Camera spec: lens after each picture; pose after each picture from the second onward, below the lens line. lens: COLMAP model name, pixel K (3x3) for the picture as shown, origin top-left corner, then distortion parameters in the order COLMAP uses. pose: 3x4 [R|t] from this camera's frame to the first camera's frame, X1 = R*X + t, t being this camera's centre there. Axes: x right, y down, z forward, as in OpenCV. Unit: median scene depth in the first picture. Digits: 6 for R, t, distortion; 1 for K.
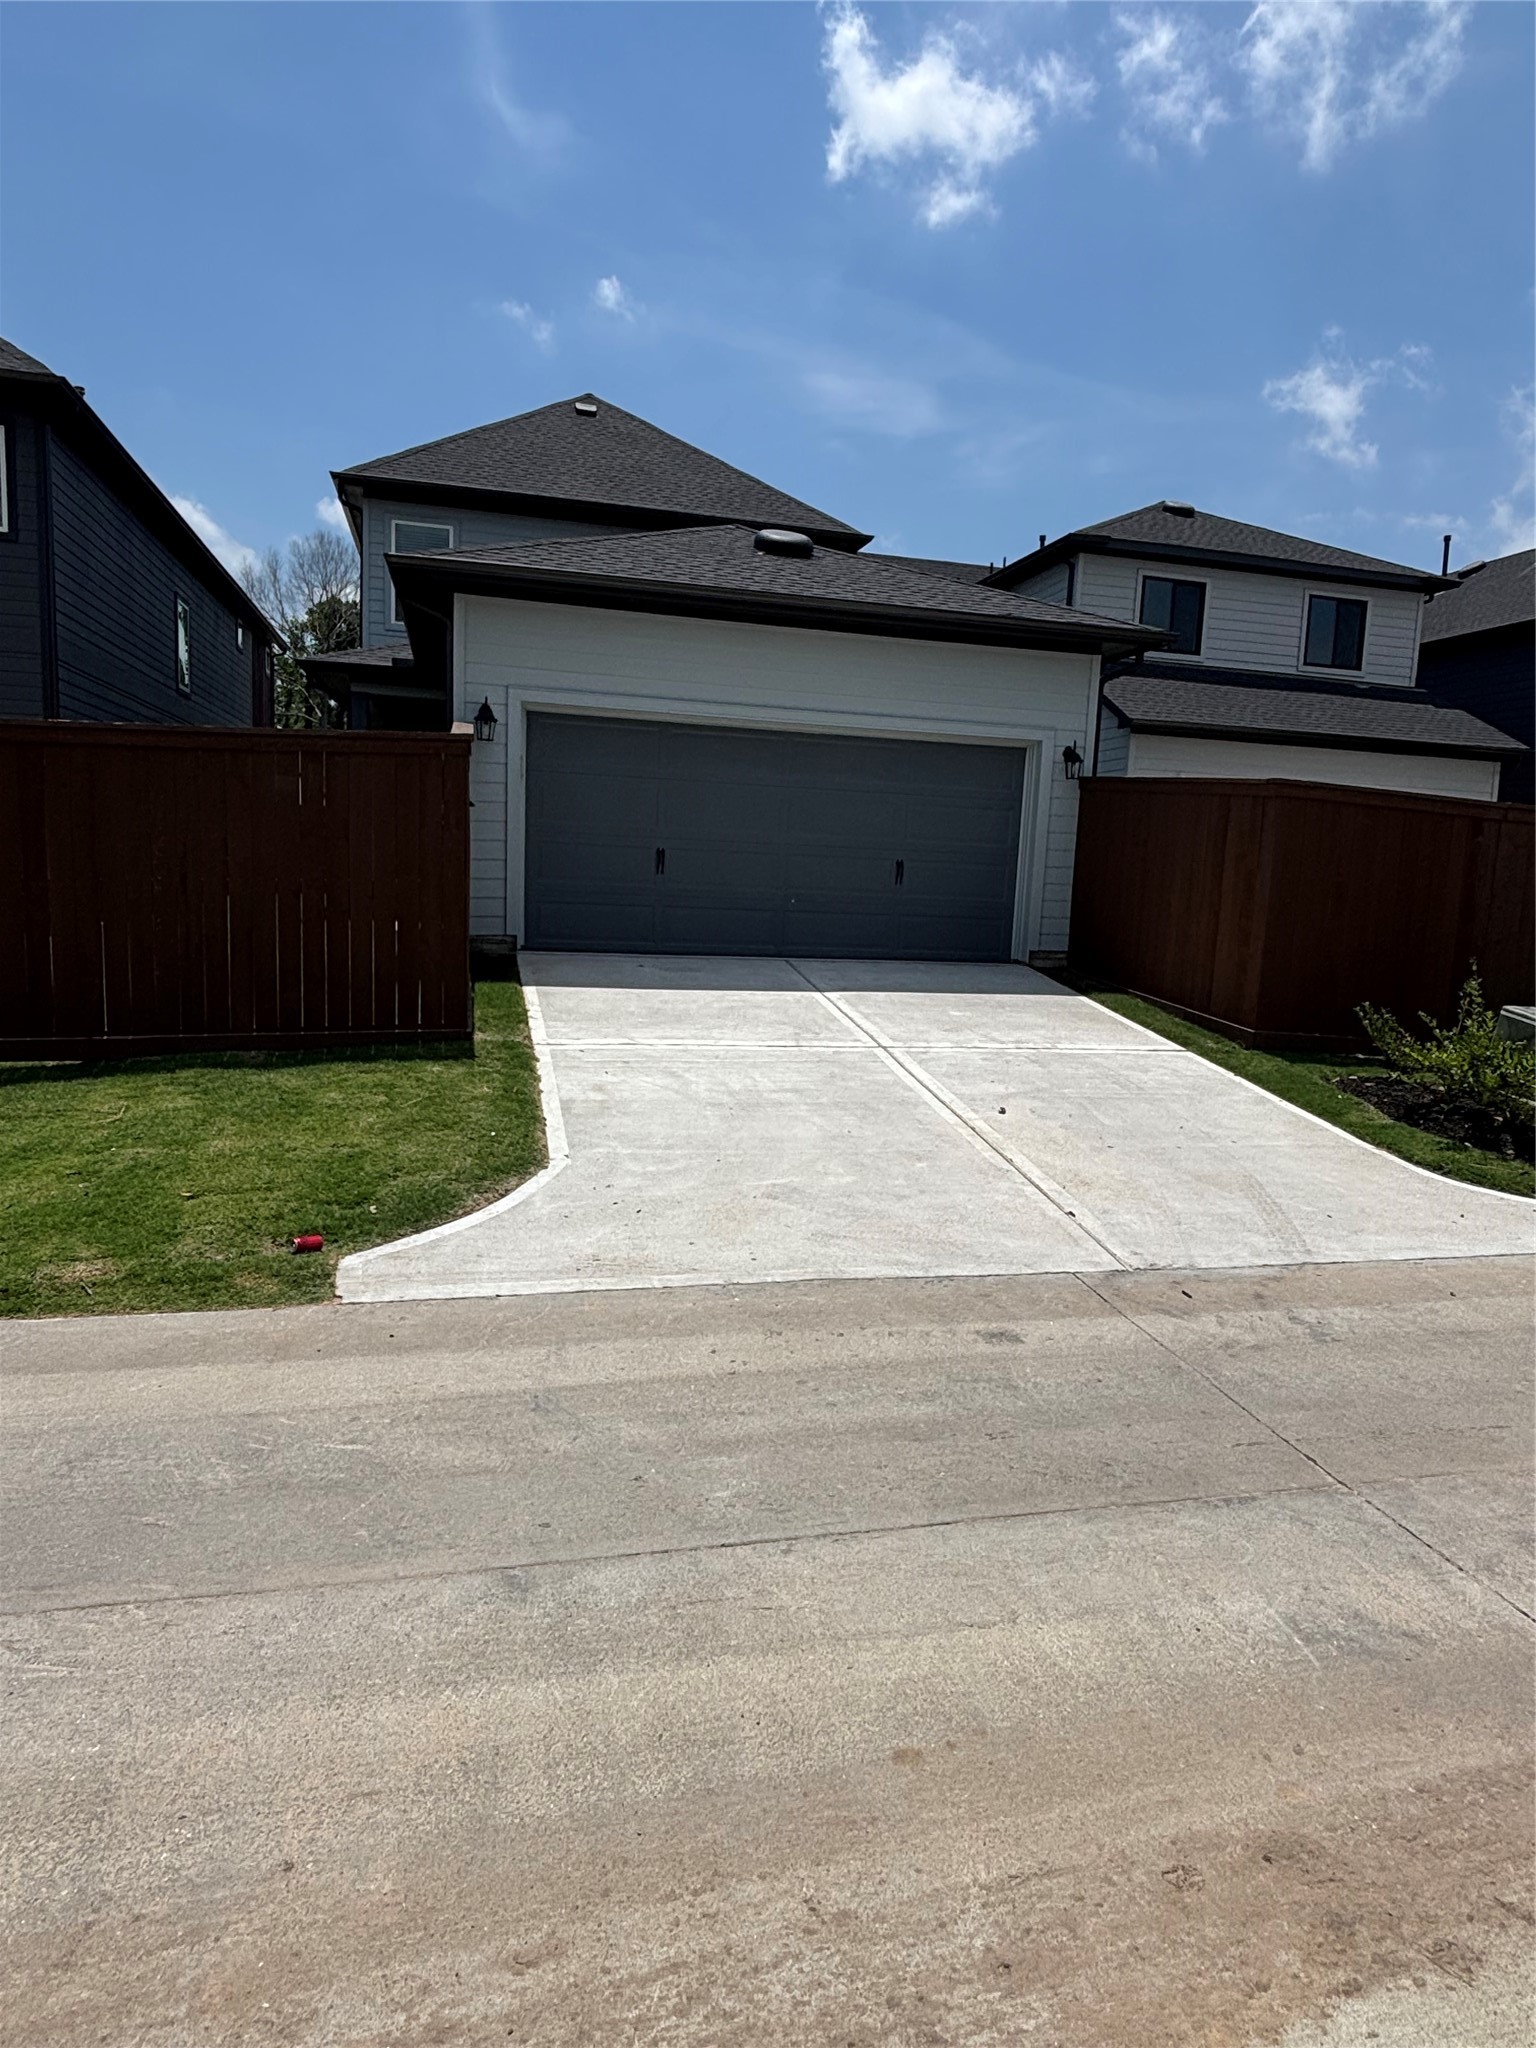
lens RADIAL K [[1199.7, 0, 768.0], [0, 1199.7, 1024.0], [0, 0, 1]] dist [0.061481, -0.085351]
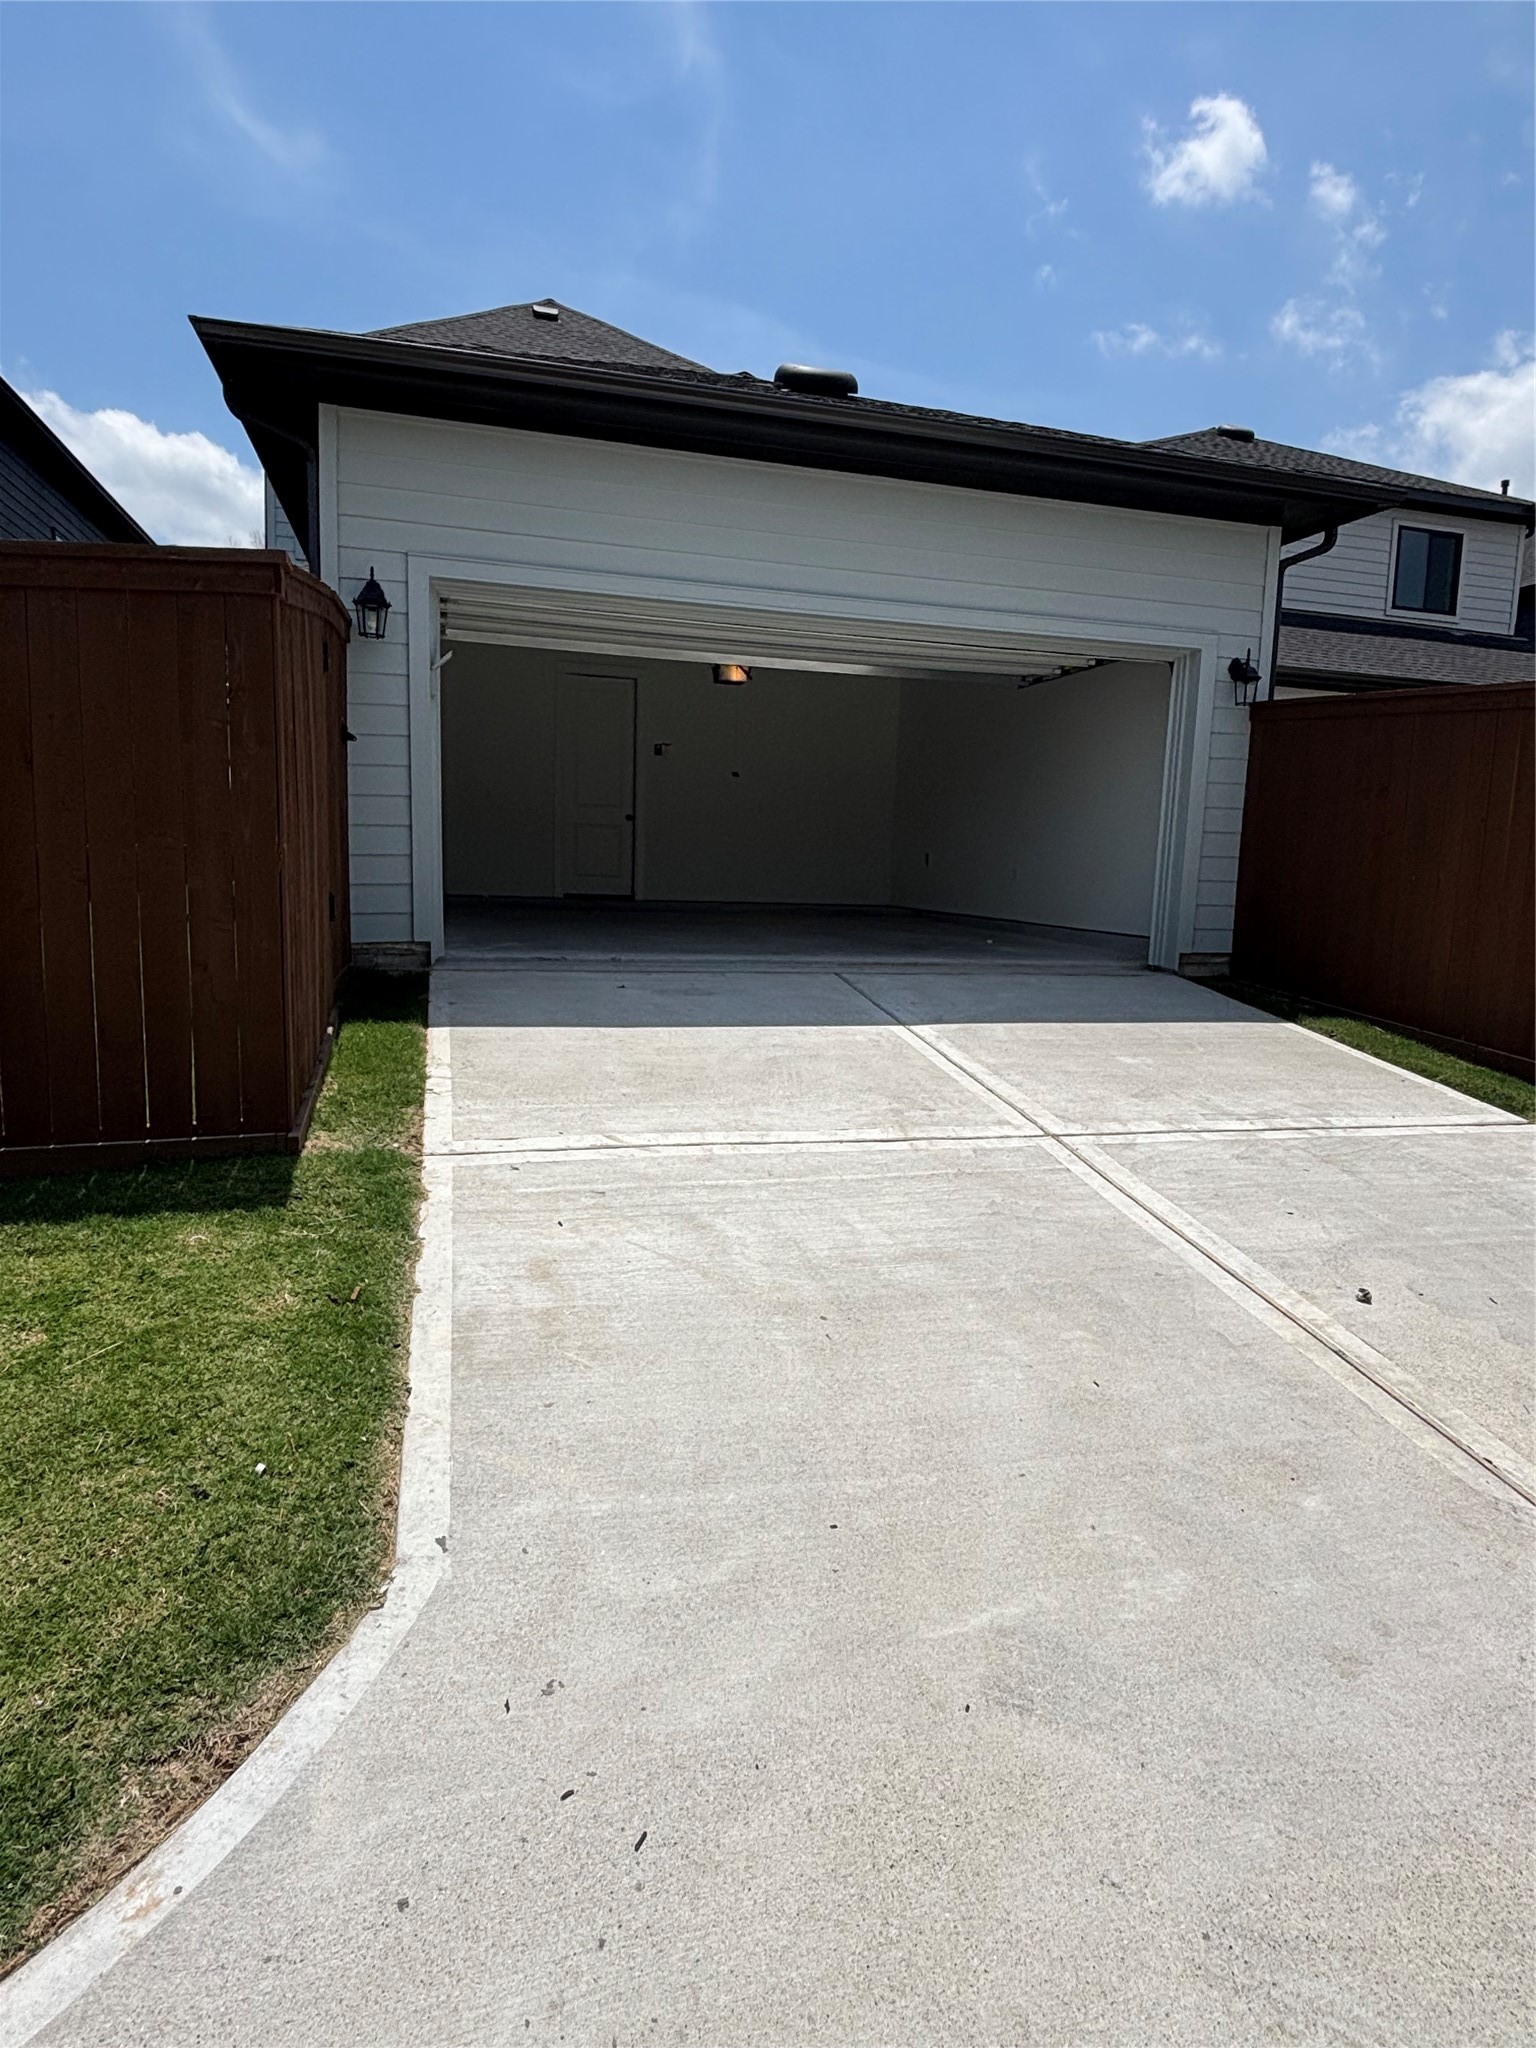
lens RADIAL K [[1129.0, 0, 768.0], [0, 1129.0, 1024.0], [0, 0, 1]] dist [0.036203, -0.056137]
pose [[0.999575, -0.013889, 0.025626, -0.060658], [0.013573, 0.999830, 0.012485, -0.049244], [-0.025795, -0.012132, 0.999594, 0.544661]]
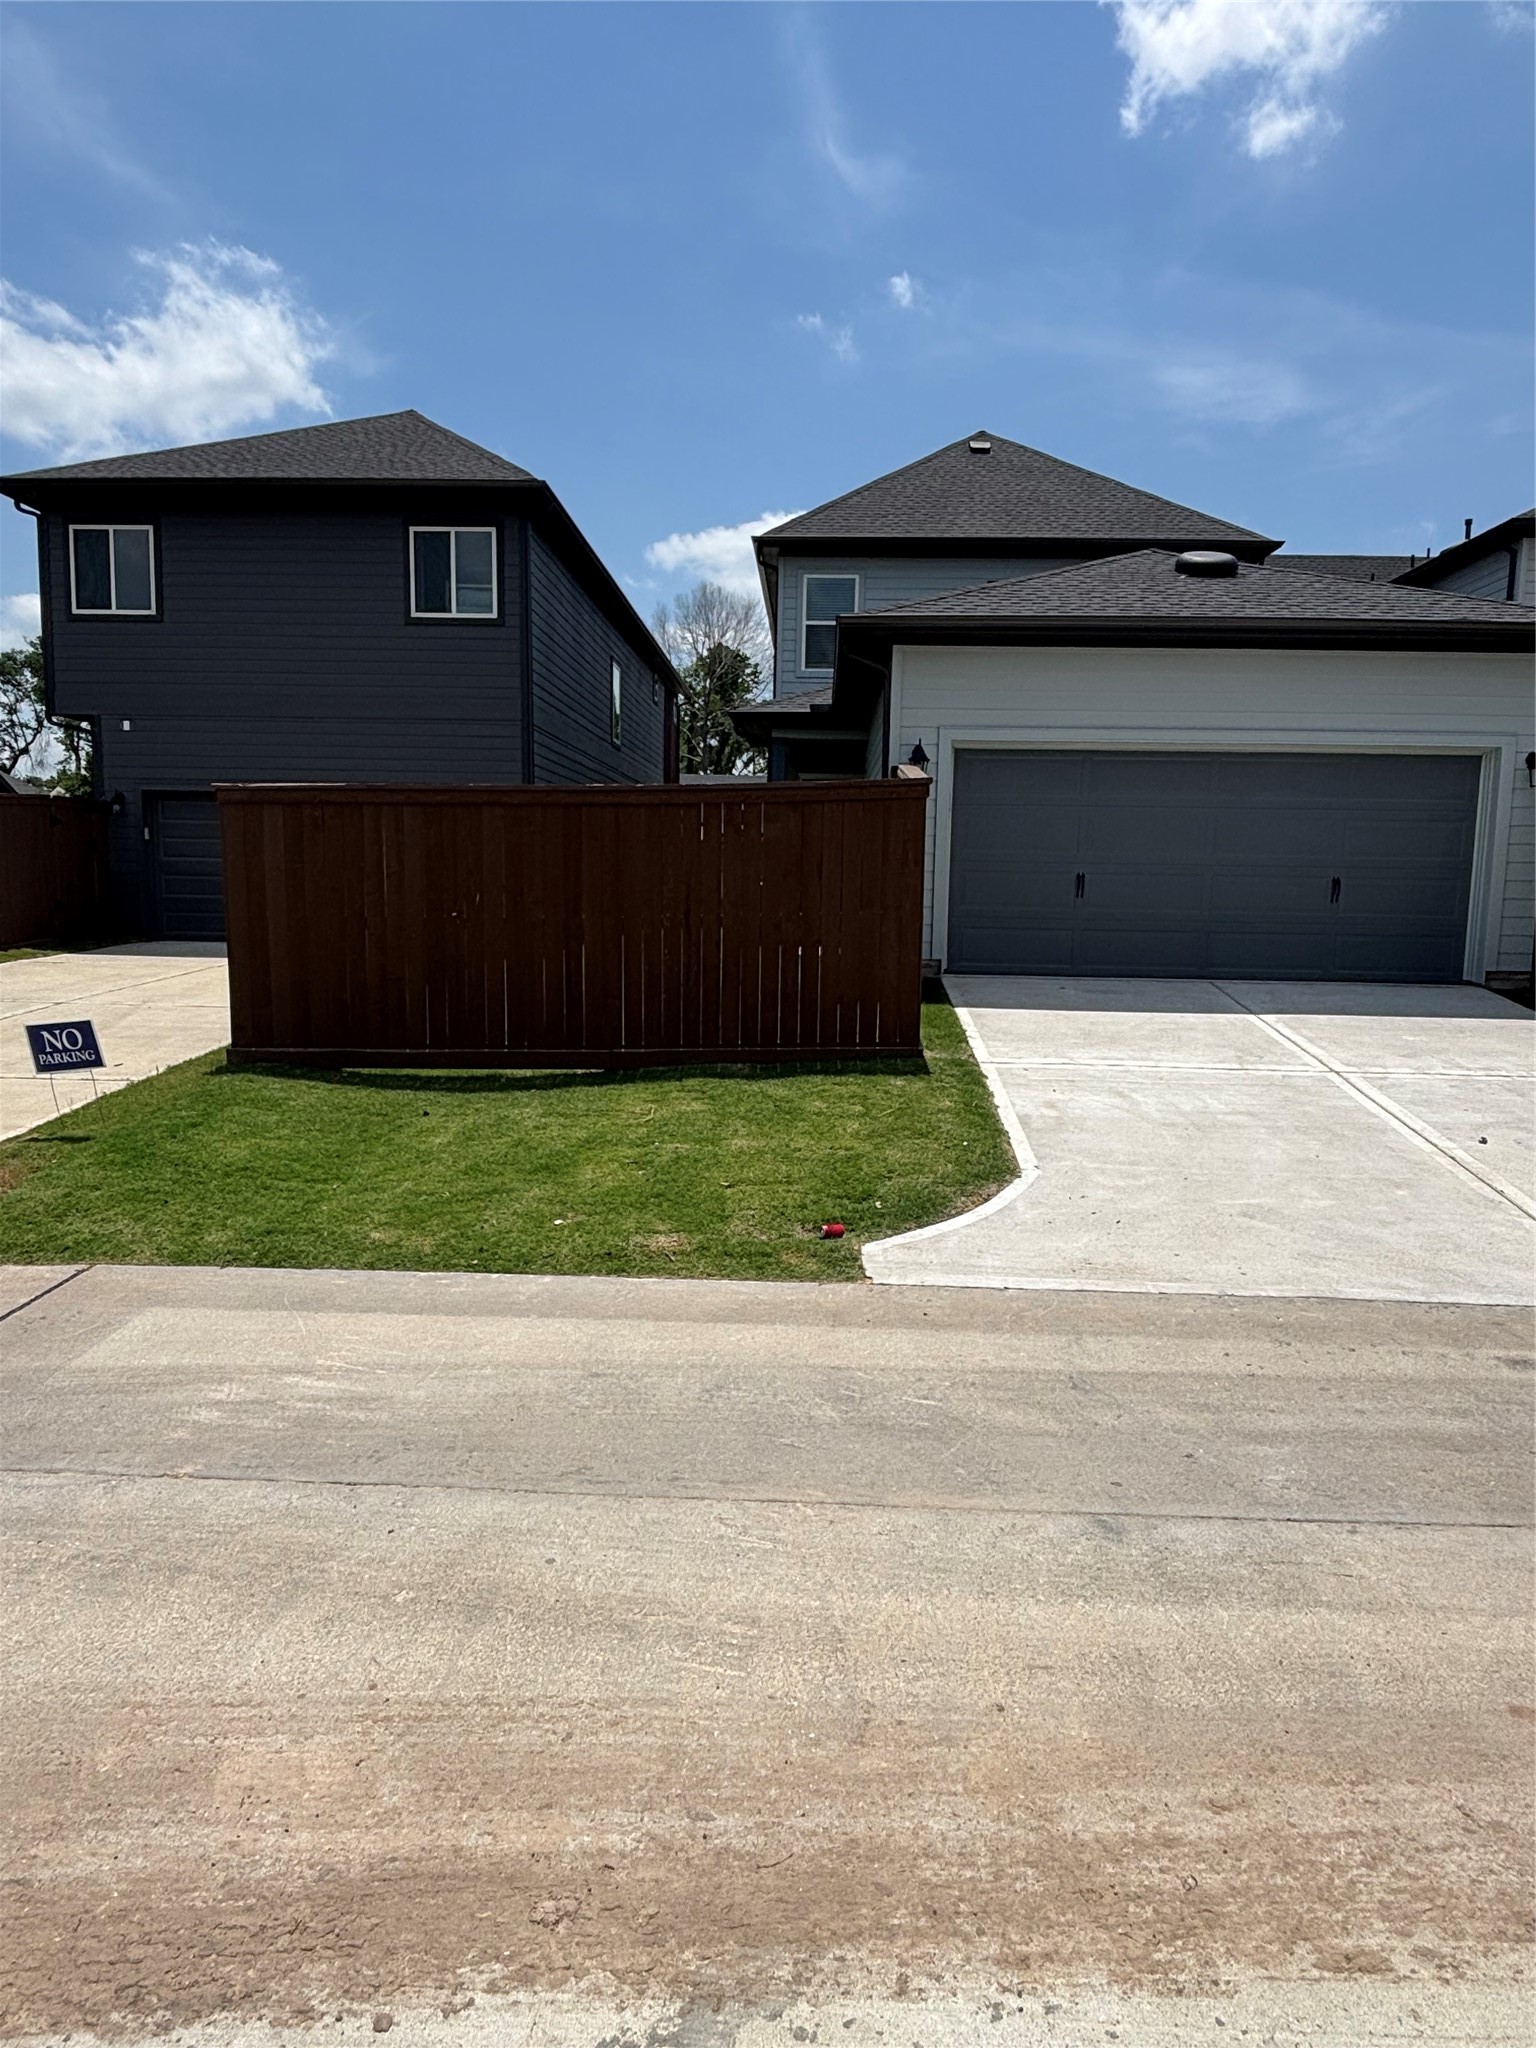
lens RADIAL K [[1200.9, 0, 768.0], [0, 1200.9, 1024.0], [0, 0, 1]] dist [0.074409, -0.132384]
pose [[0.959826, 0.008531, -0.280467, -0.082313], [-0.013036, 0.999814, -0.014201, 0.000409], [0.280294, 0.017286, 0.959758, -0.088483]]
